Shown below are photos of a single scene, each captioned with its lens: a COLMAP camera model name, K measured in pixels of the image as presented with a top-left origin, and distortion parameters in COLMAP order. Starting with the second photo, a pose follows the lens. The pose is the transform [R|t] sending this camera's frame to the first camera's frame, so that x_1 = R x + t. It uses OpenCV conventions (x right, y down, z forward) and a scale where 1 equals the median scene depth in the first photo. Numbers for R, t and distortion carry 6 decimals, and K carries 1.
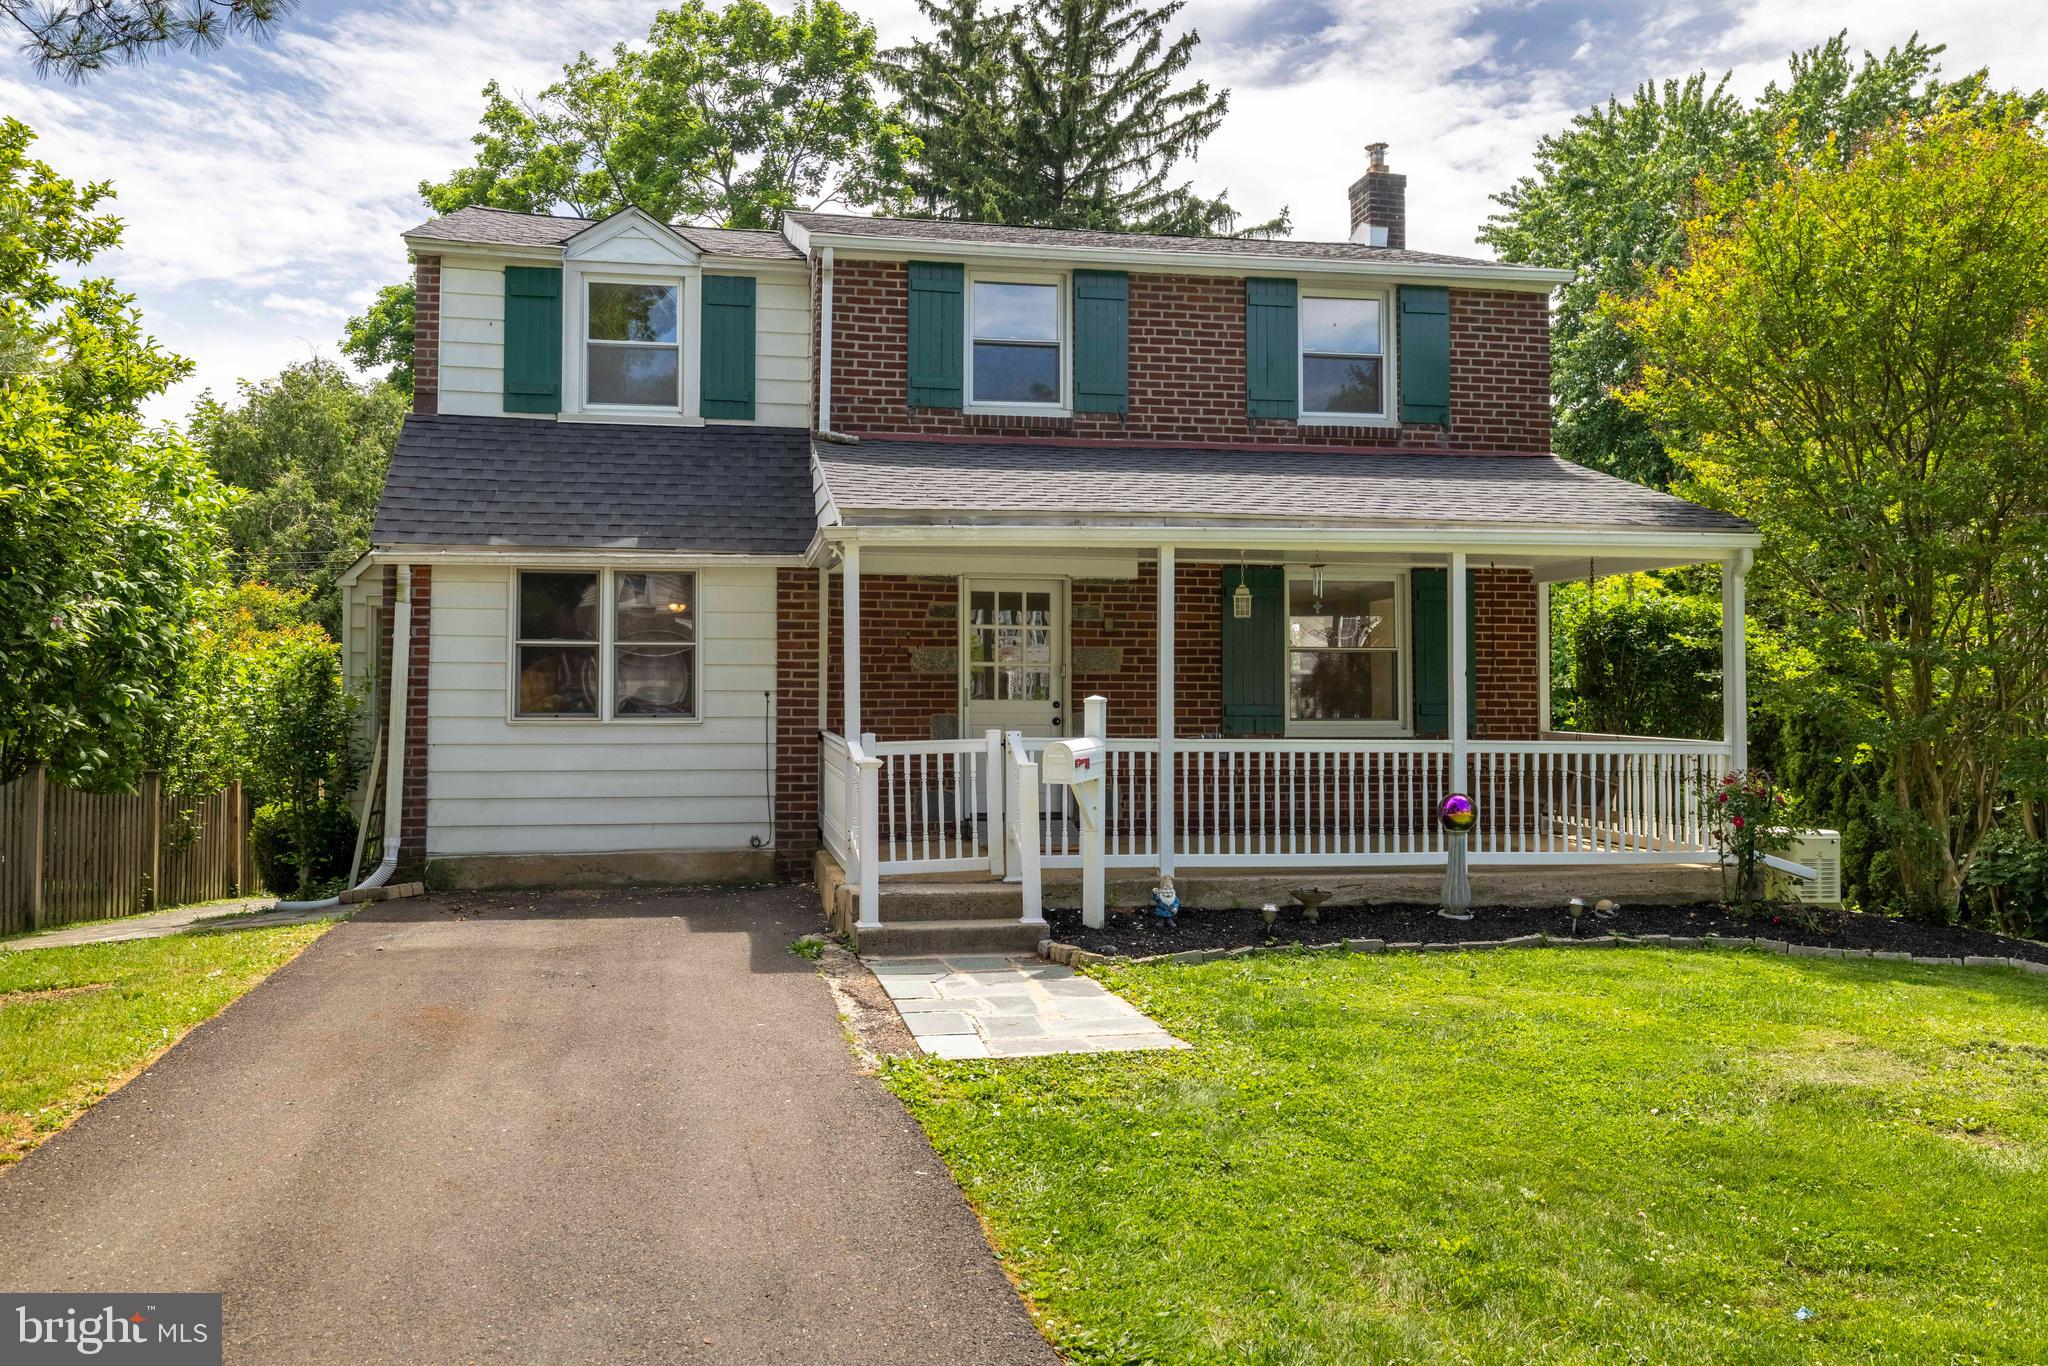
lens RADIAL K [[1625.5, 0, 1028.3], [0, 1625.5, 683.0], [0, 0, 1]] dist [0.011954, -0.033795]
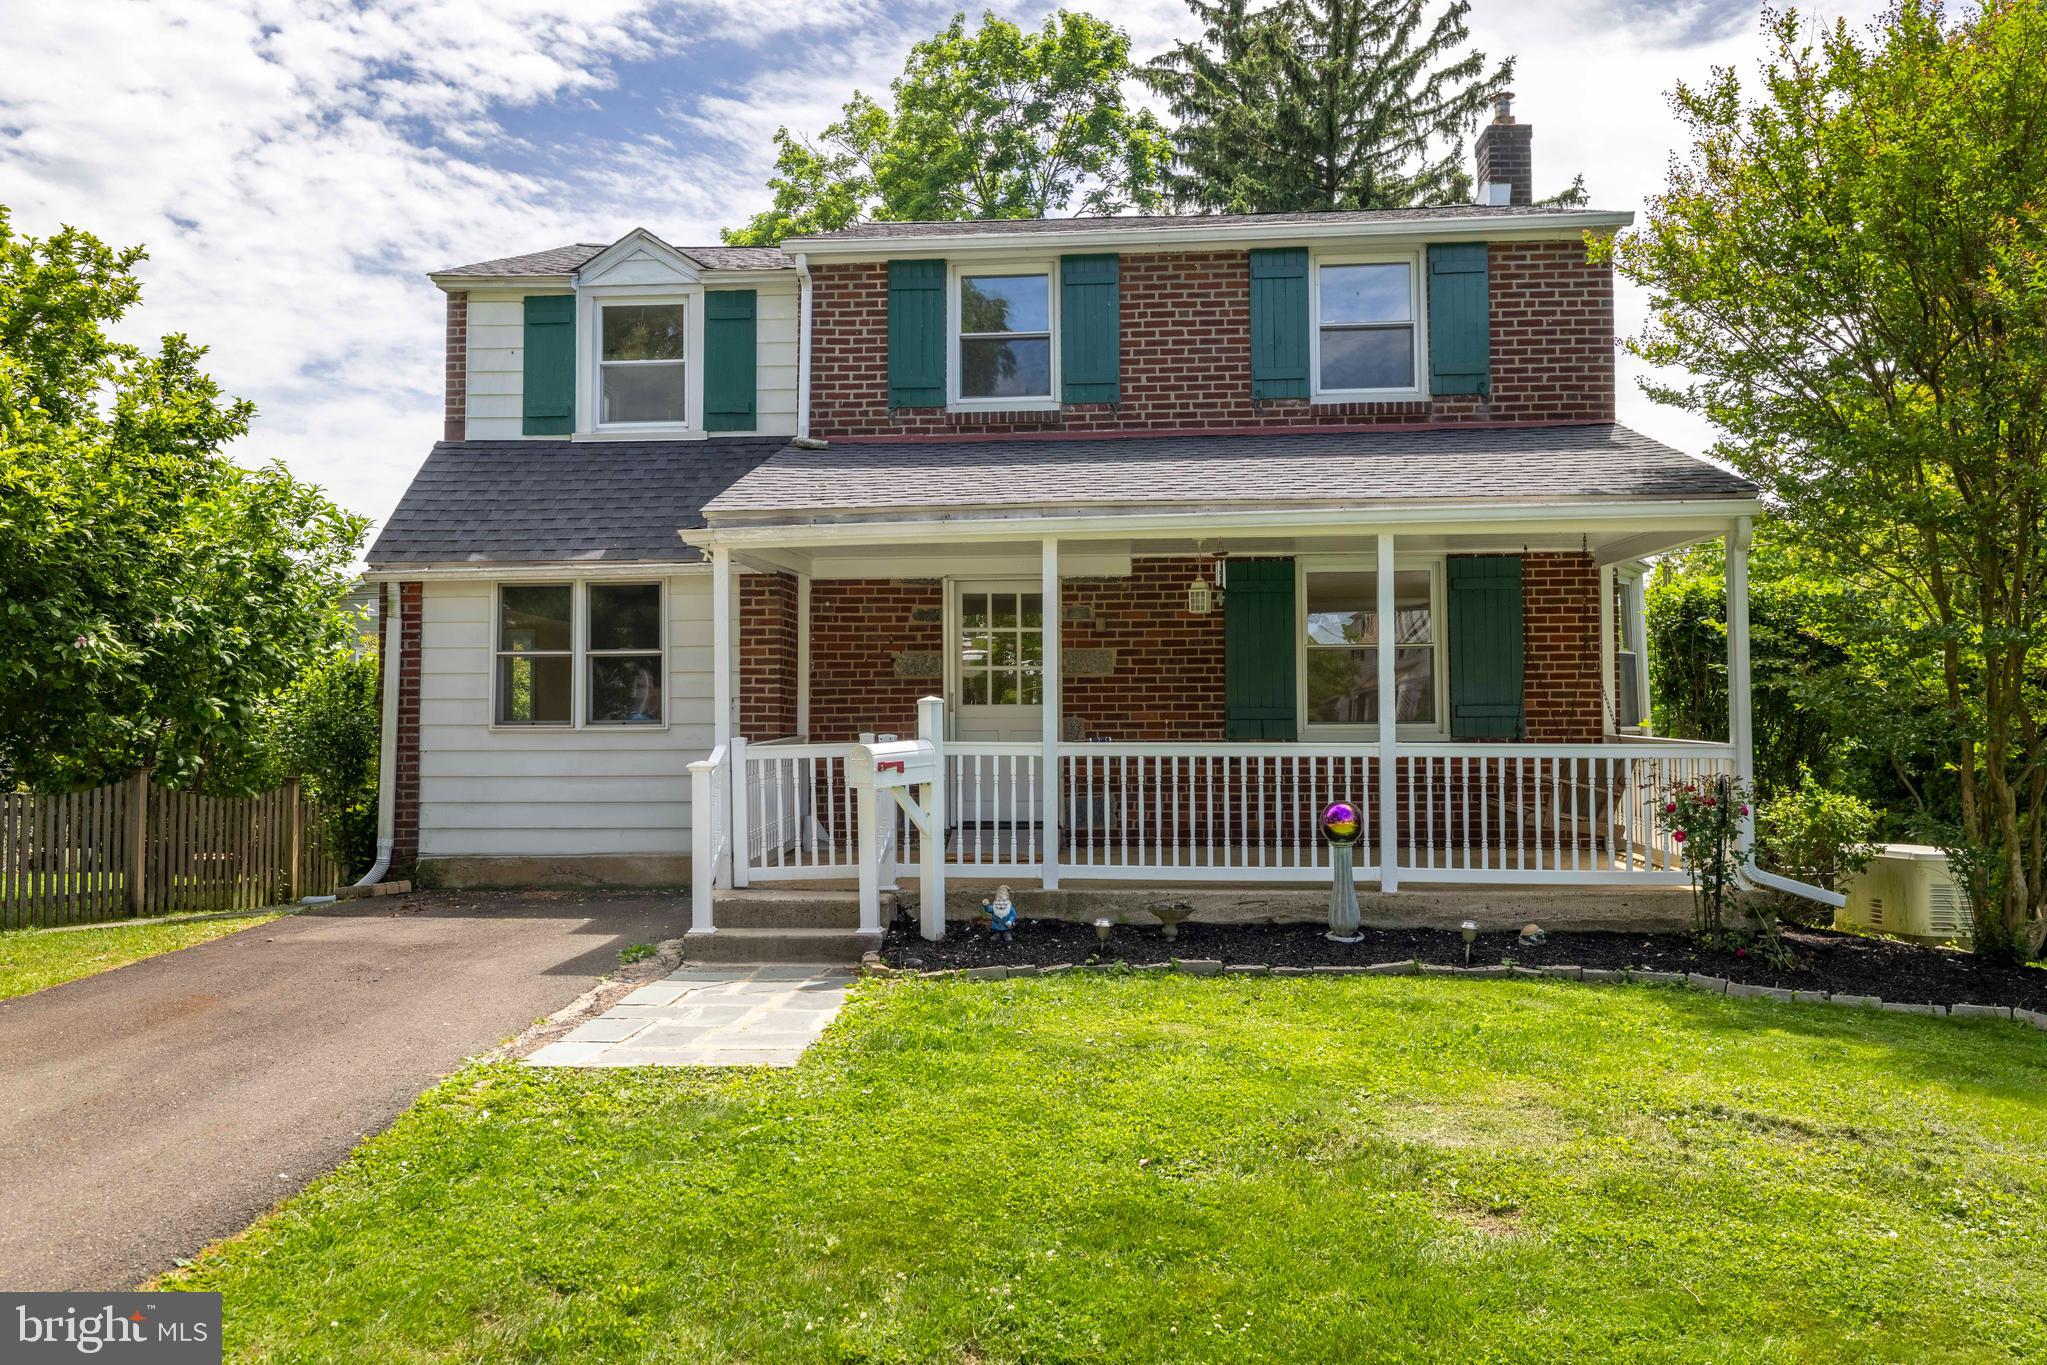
lens RADIAL K [[1624.7, 0, 1019.2], [0, 1624.7, 687.2], [0, 0, 1]] dist [0.011954, -0.033795]
pose [[0.965707, -0.012646, -0.259326, 0.255925], [0.011010, 0.999909, -0.007757, 0.007805], [0.259400, 0.004635, 0.965759, 0.069035]]
